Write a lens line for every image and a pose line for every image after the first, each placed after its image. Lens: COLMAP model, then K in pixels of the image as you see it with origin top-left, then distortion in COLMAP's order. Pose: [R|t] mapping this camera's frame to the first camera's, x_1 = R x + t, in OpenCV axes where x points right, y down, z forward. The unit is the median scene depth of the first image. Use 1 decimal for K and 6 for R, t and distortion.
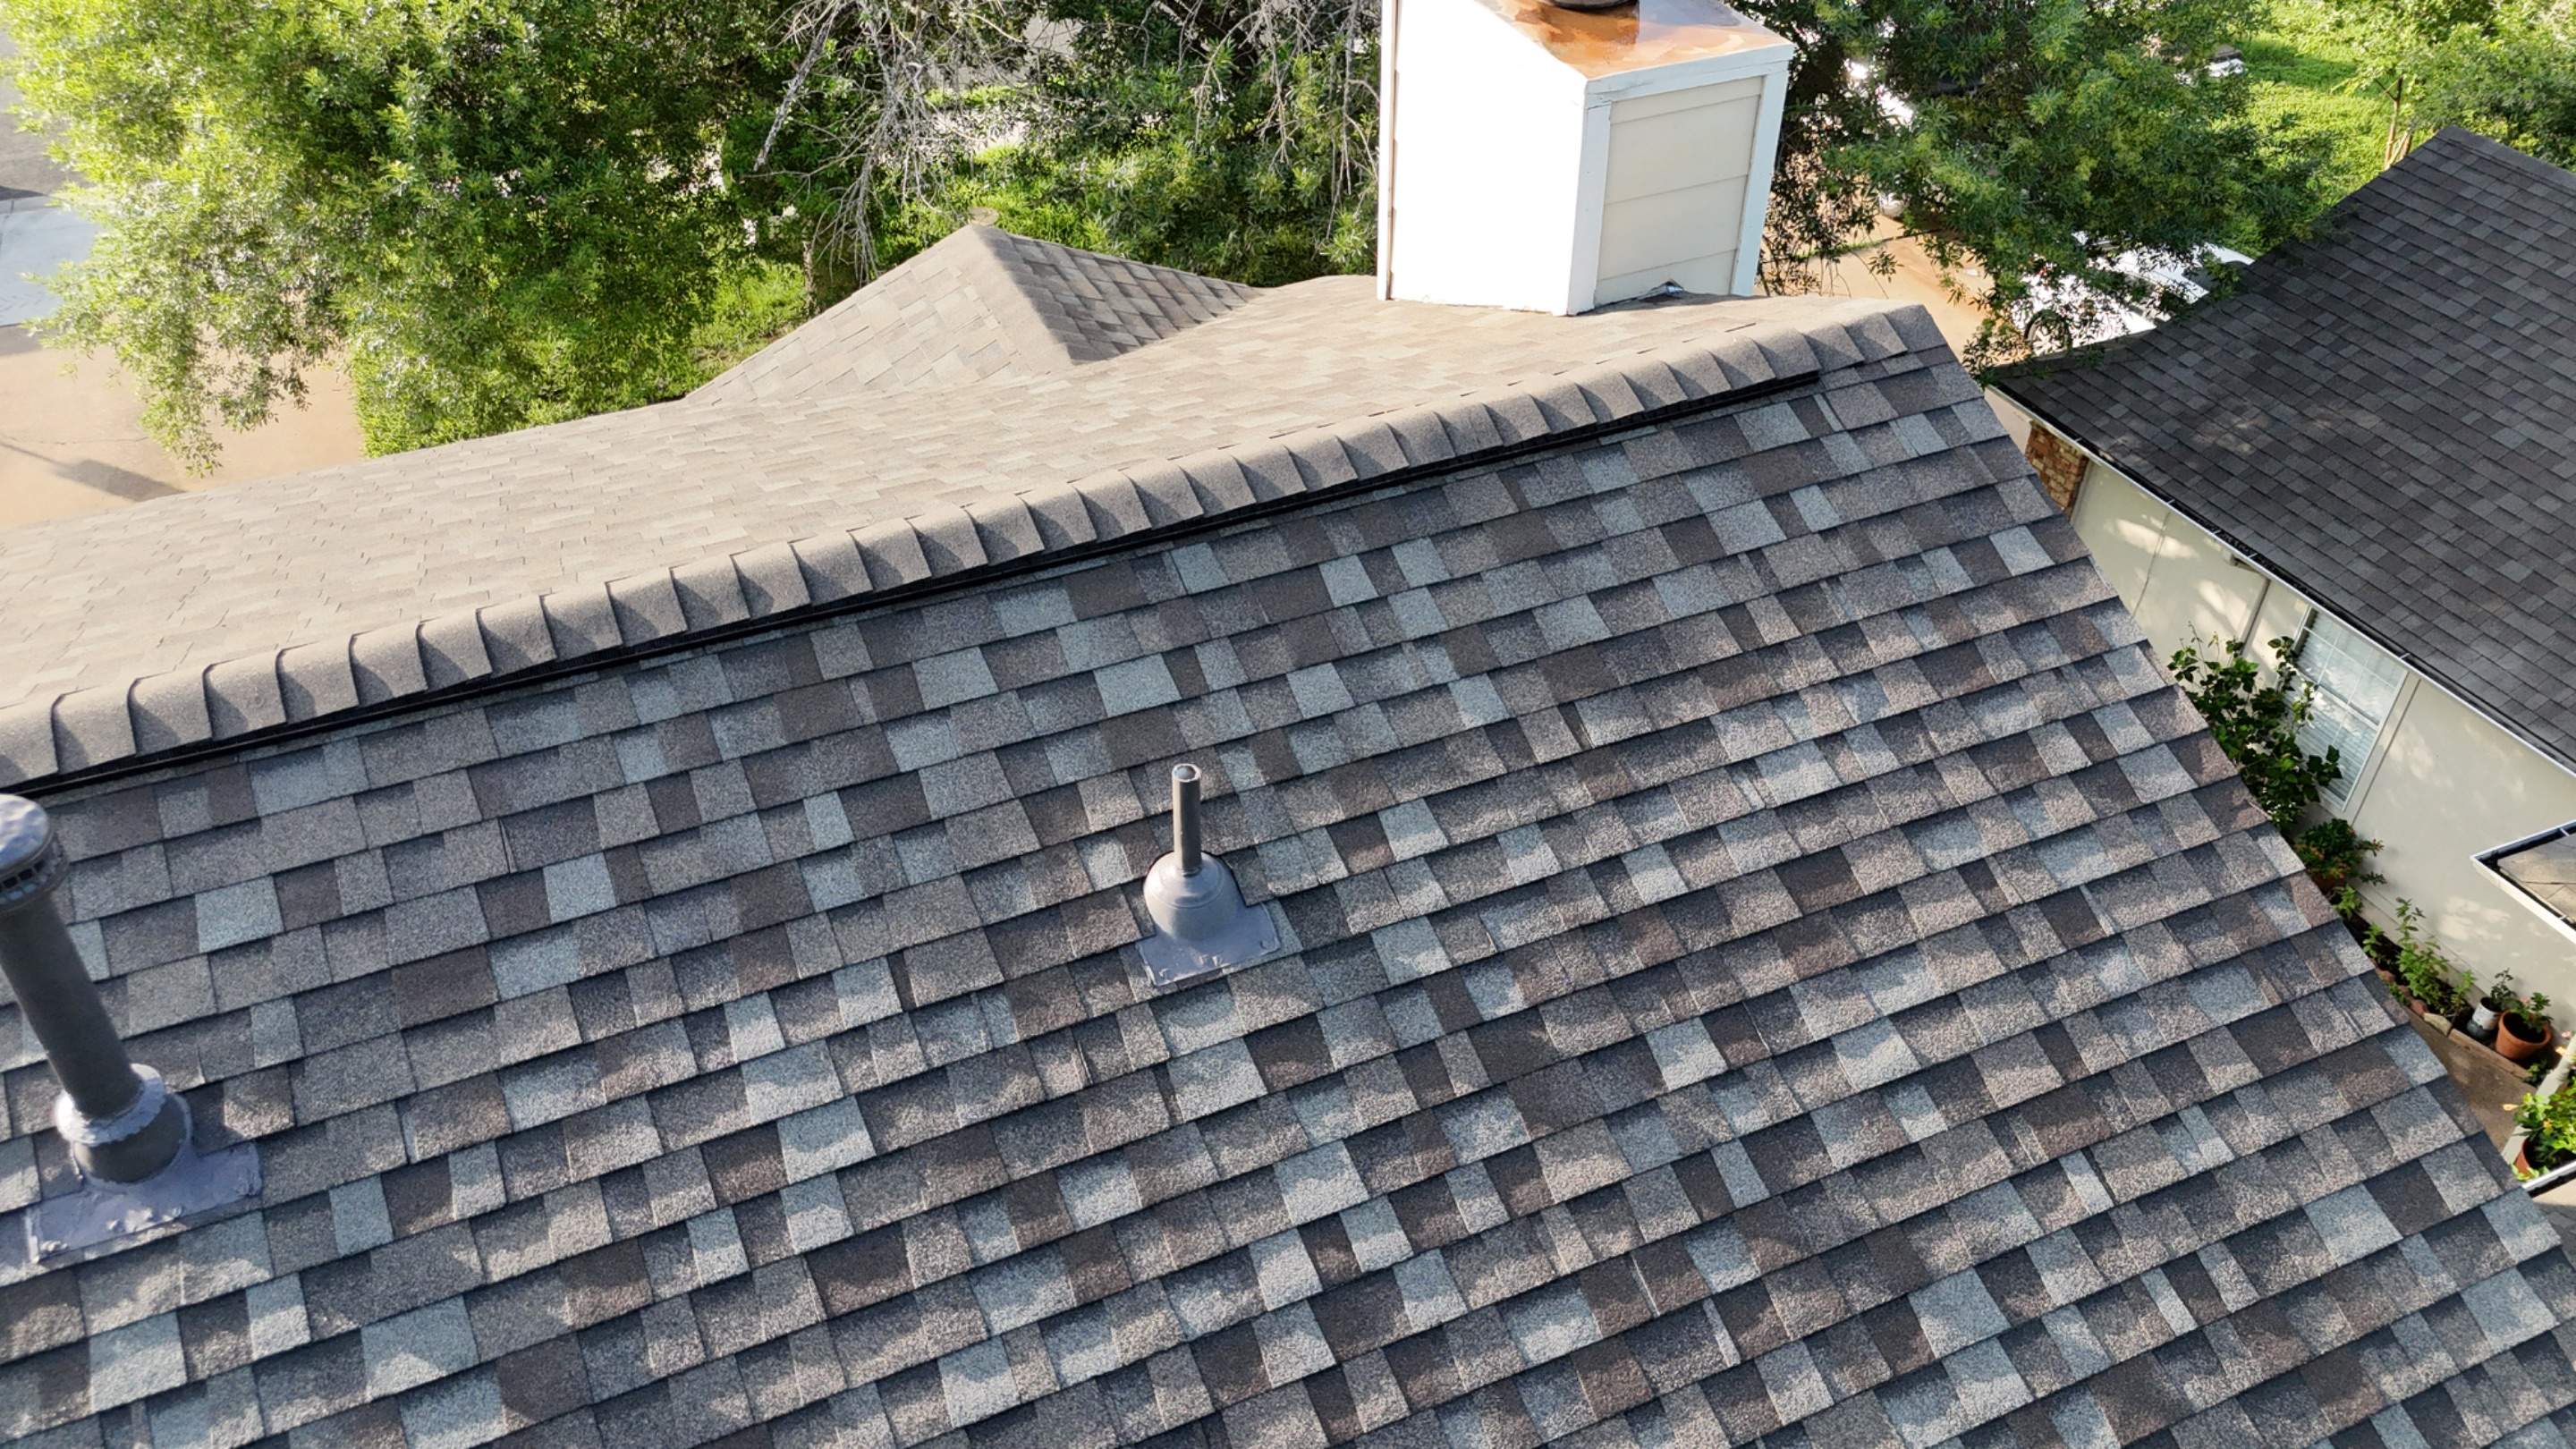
lens RADIAL K [[1891.5, 0, 1290.1], [0, 1891.5, 715.8], [0, 0, 1]] dist [0.076731, -0.071912]
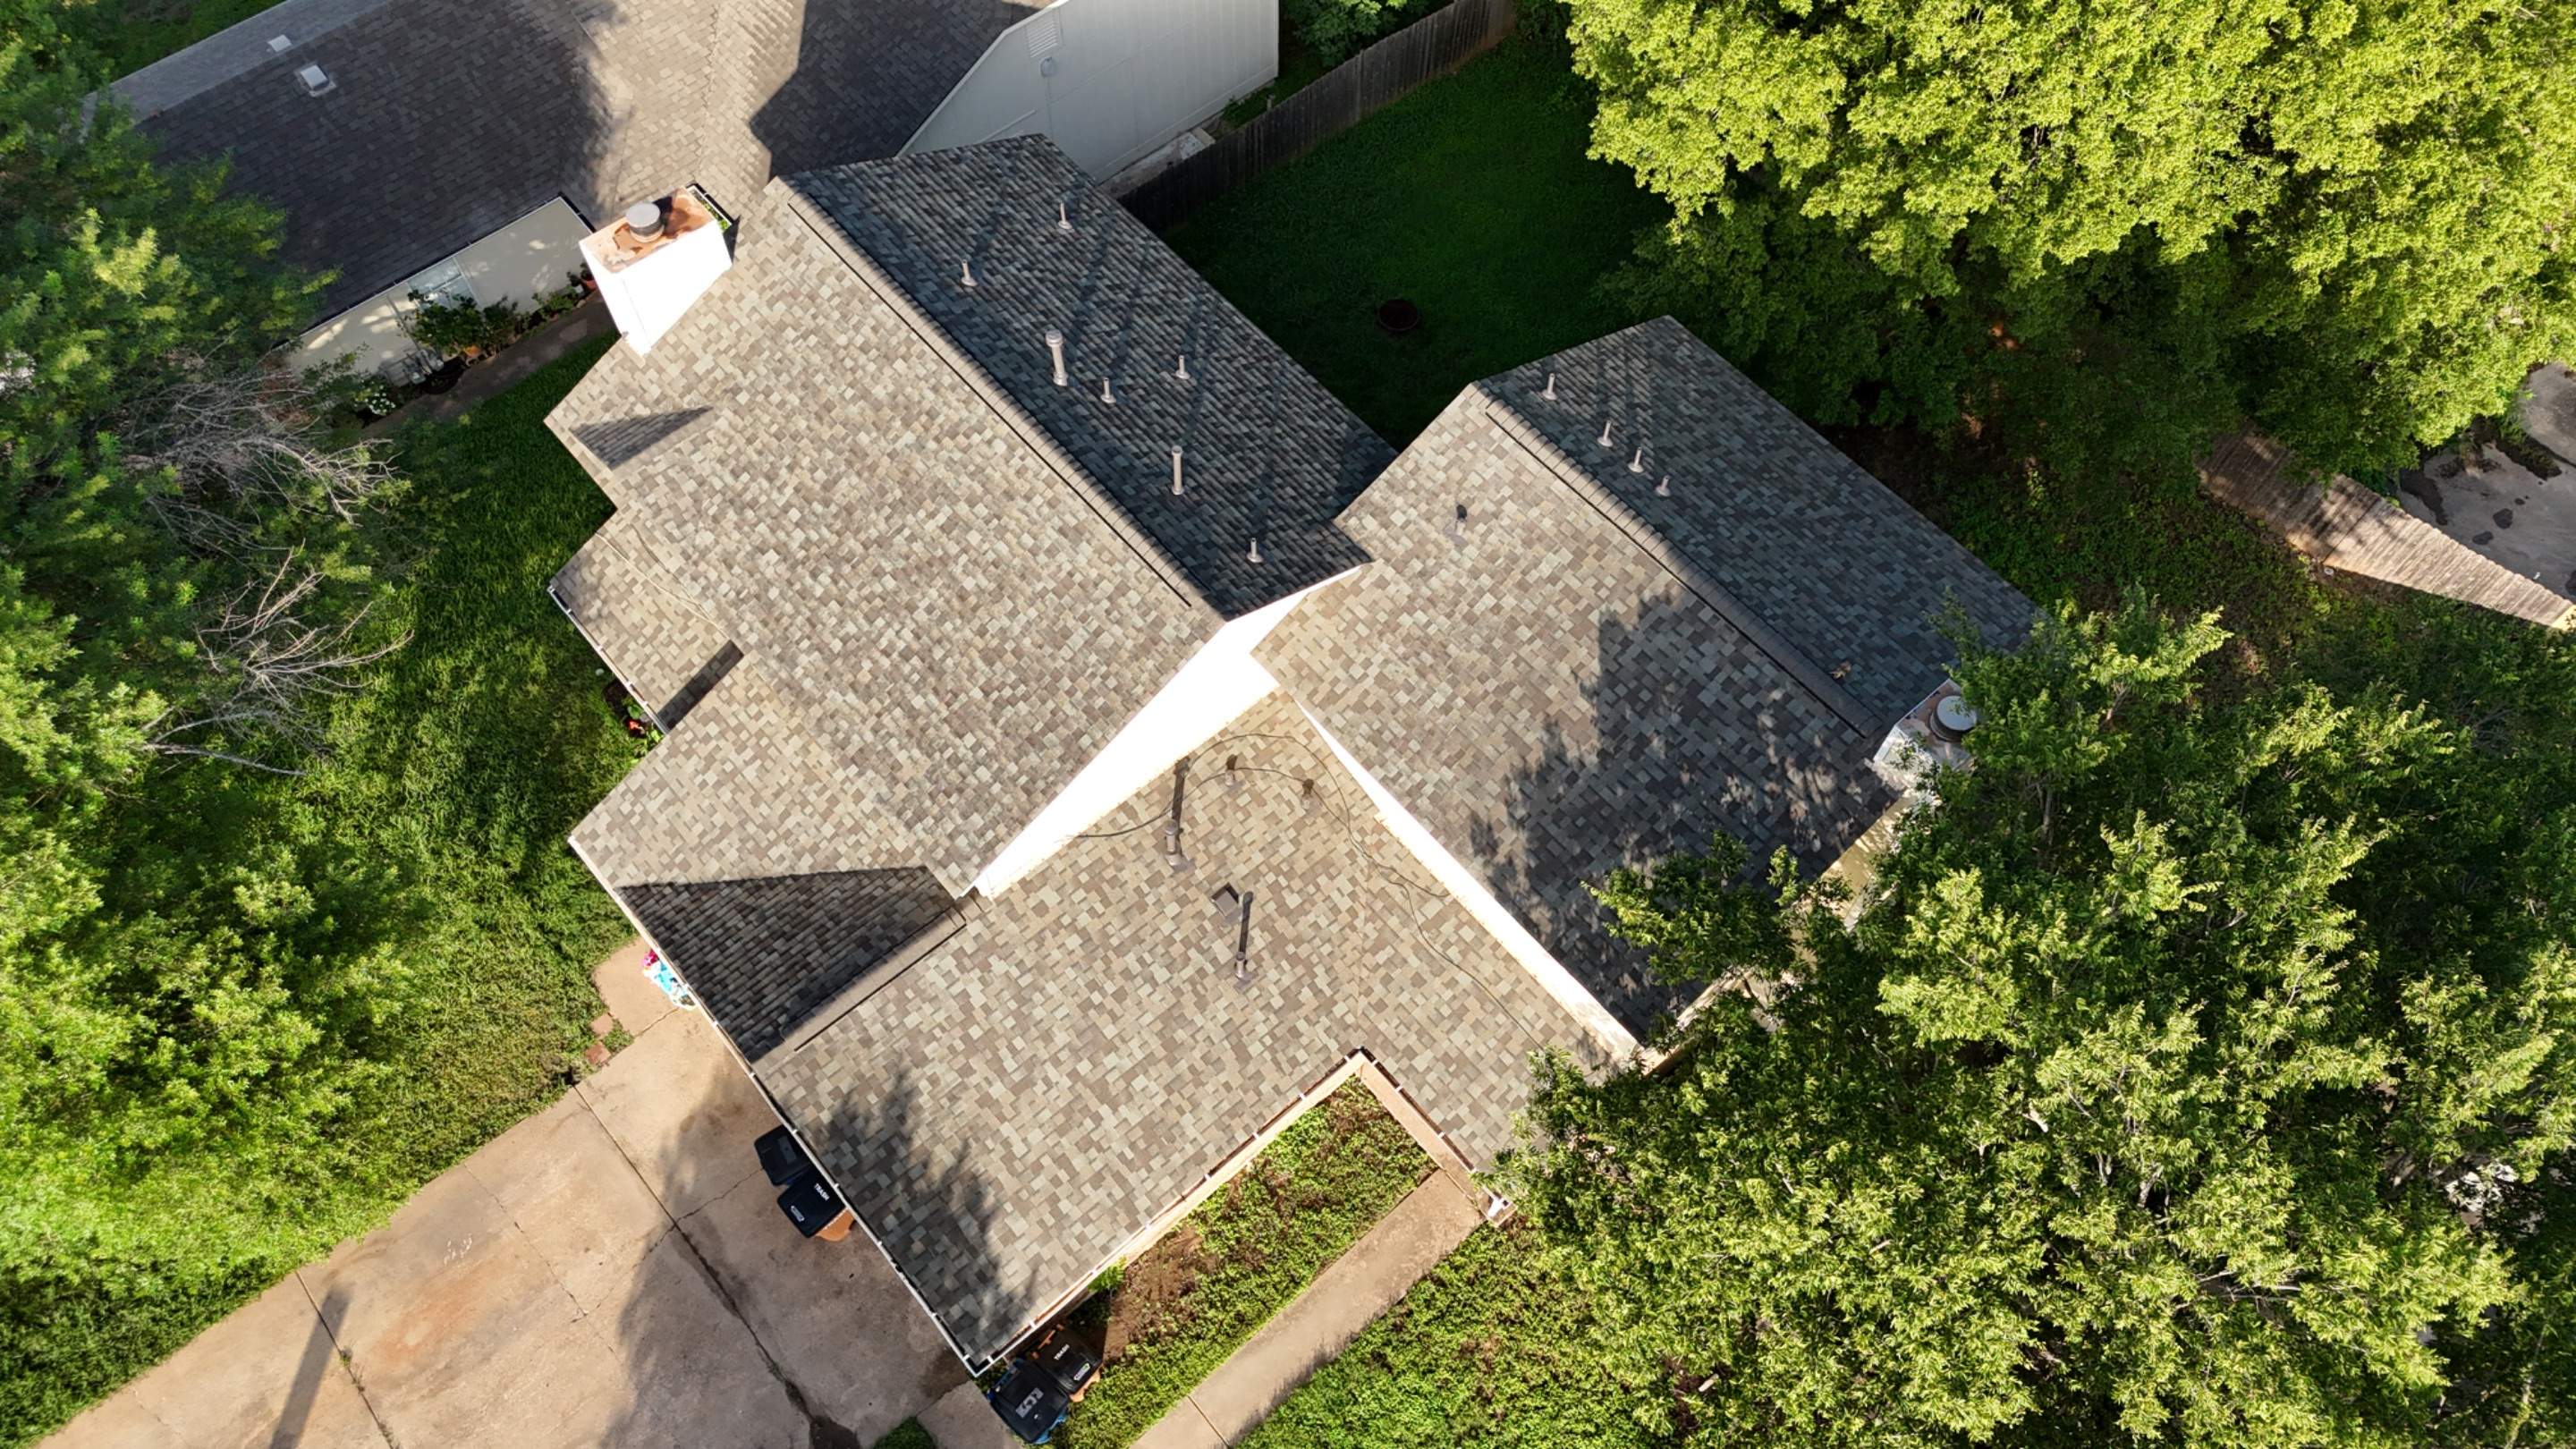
lens RADIAL K [[1891.5, 0, 1285.3], [0, 1891.5, 728.4], [0, 0, 1]] dist [0.076731, -0.071912]
pose [[-0.299392, -0.829654, 0.471209, -4.265046], [0.597209, 0.222210, 0.770691, -3.548256], [-0.744114, 0.512149, 0.428950, -1.516137]]
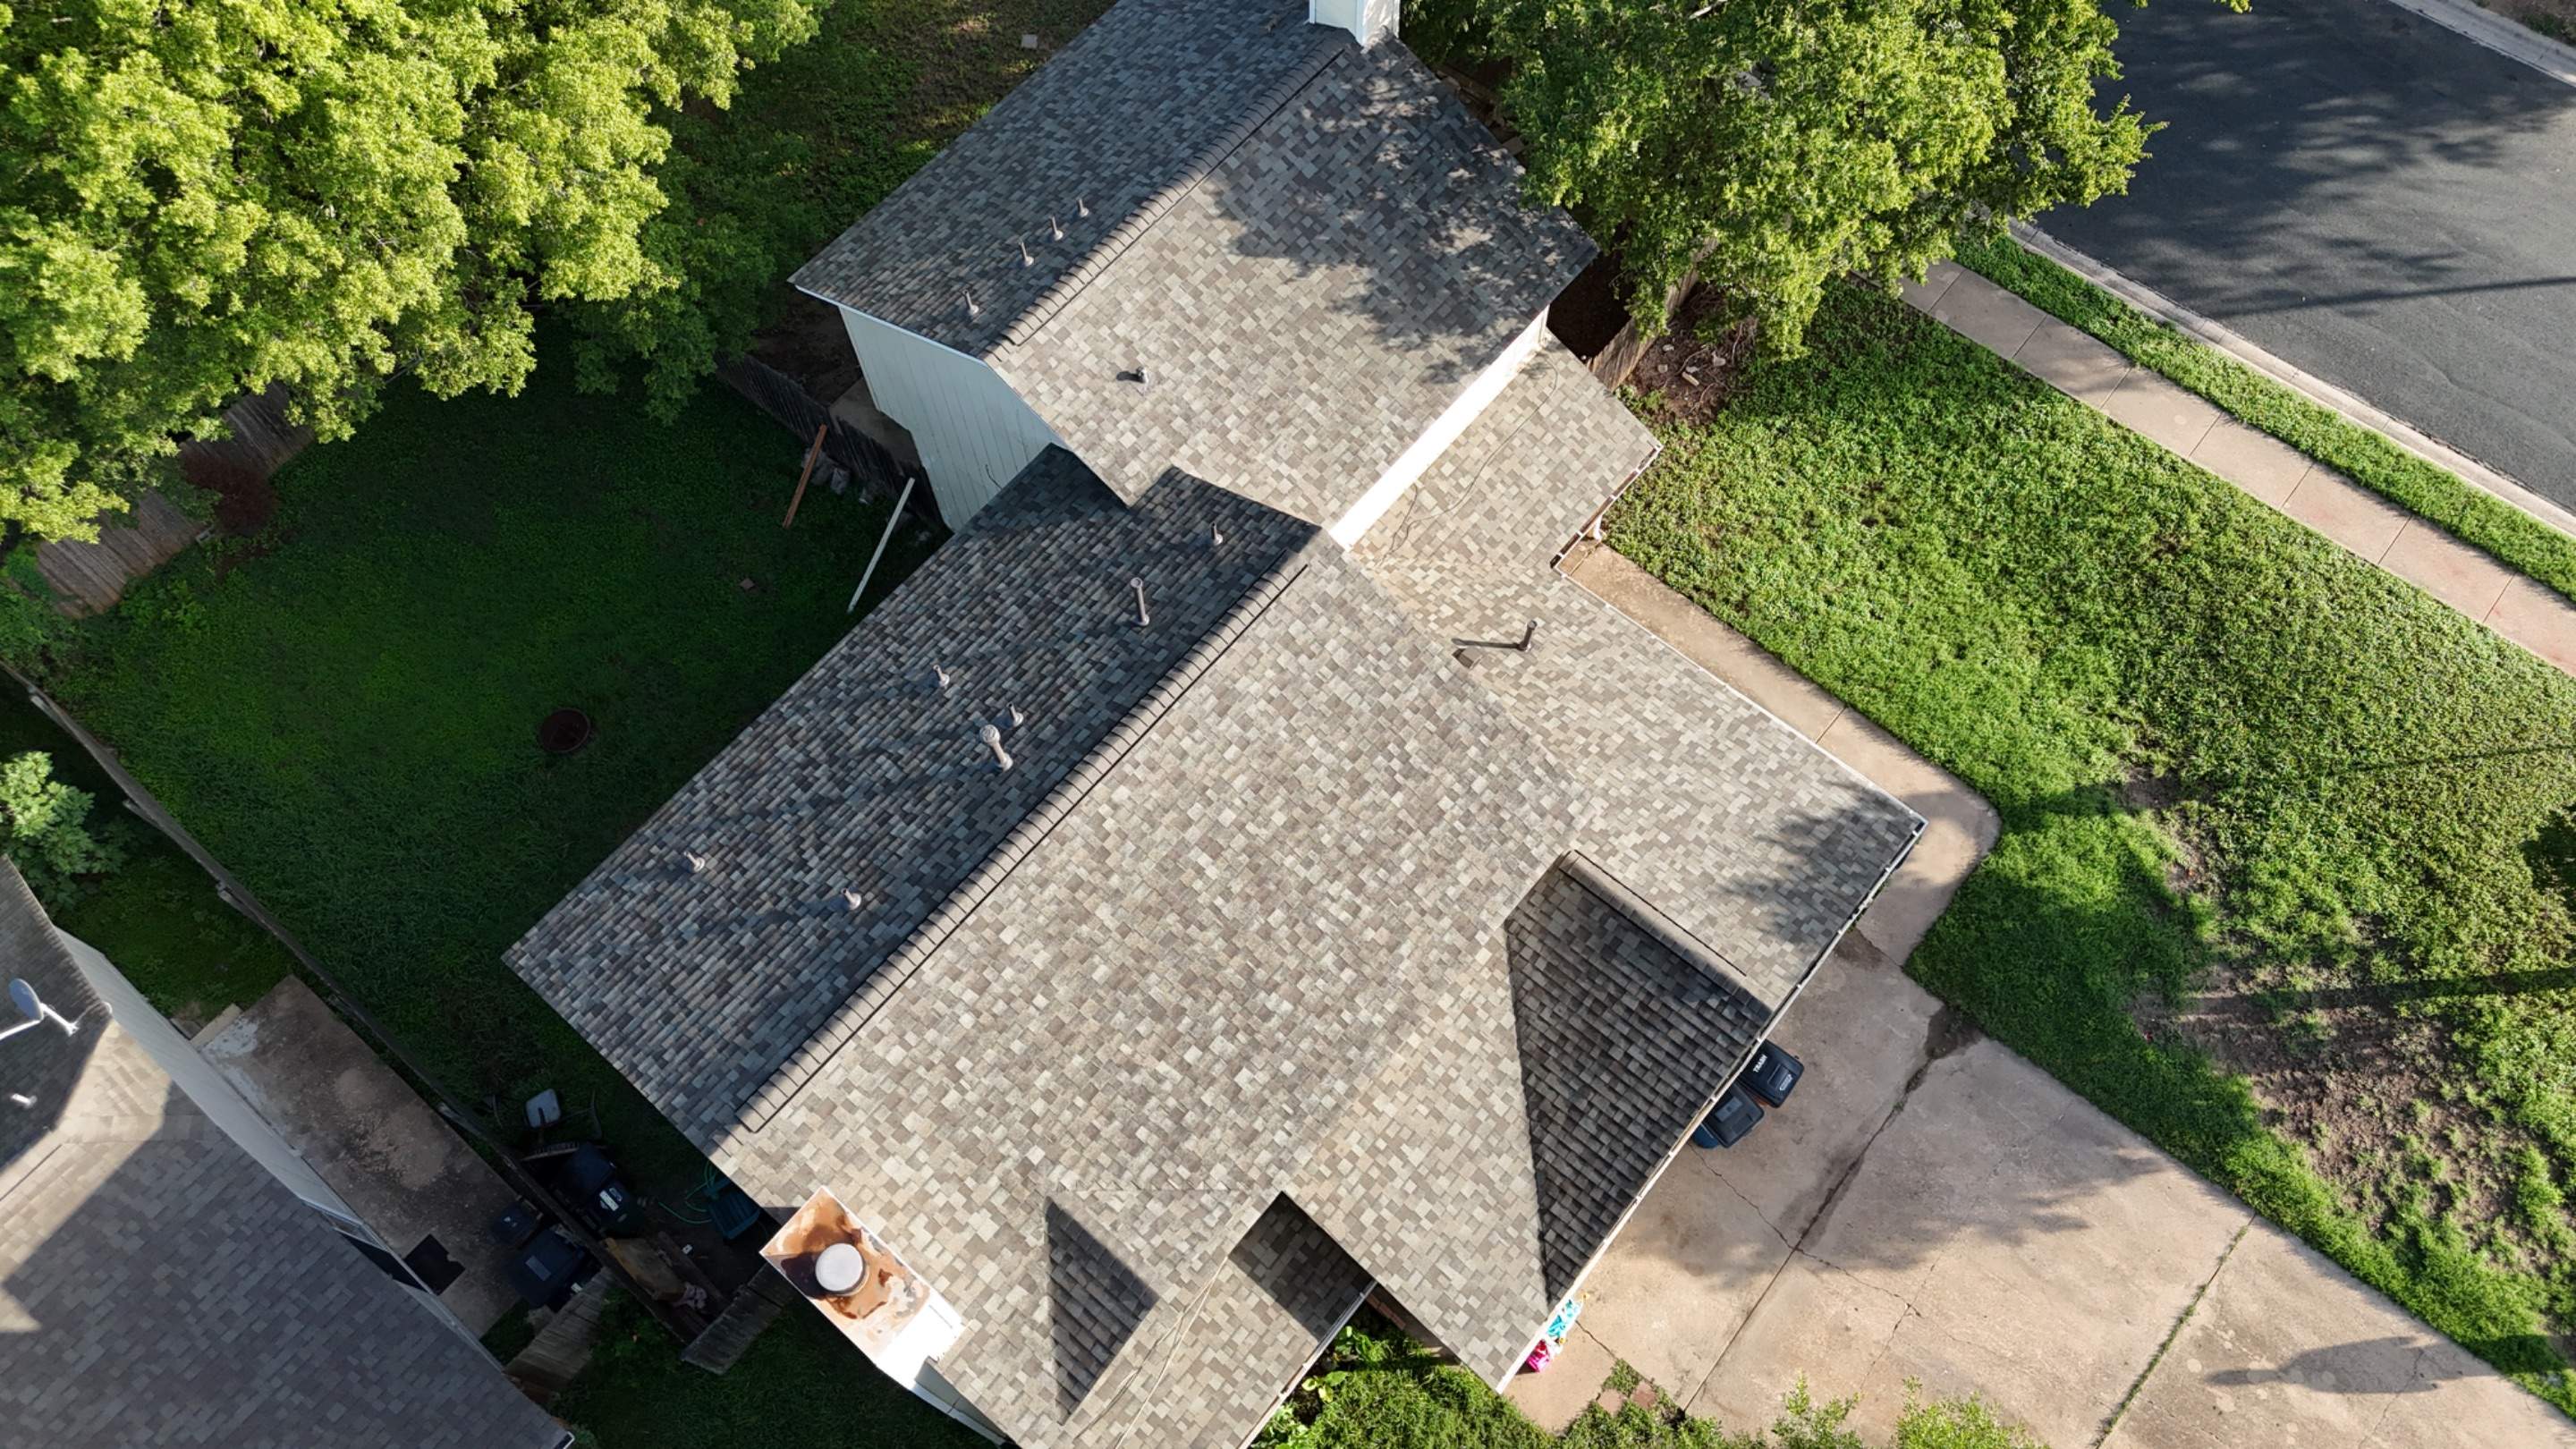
lens RADIAL K [[1891.5, 0, 1298.0], [0, 1891.5, 729.6], [0, 0, 1]] dist [0.076731, -0.071912]
pose [[-0.894009, 0.407780, -0.185642, -0.340611], [-0.270696, -0.161421, 0.949035, -4.589893], [0.357031, 0.898698, 0.254696, -0.160400]]
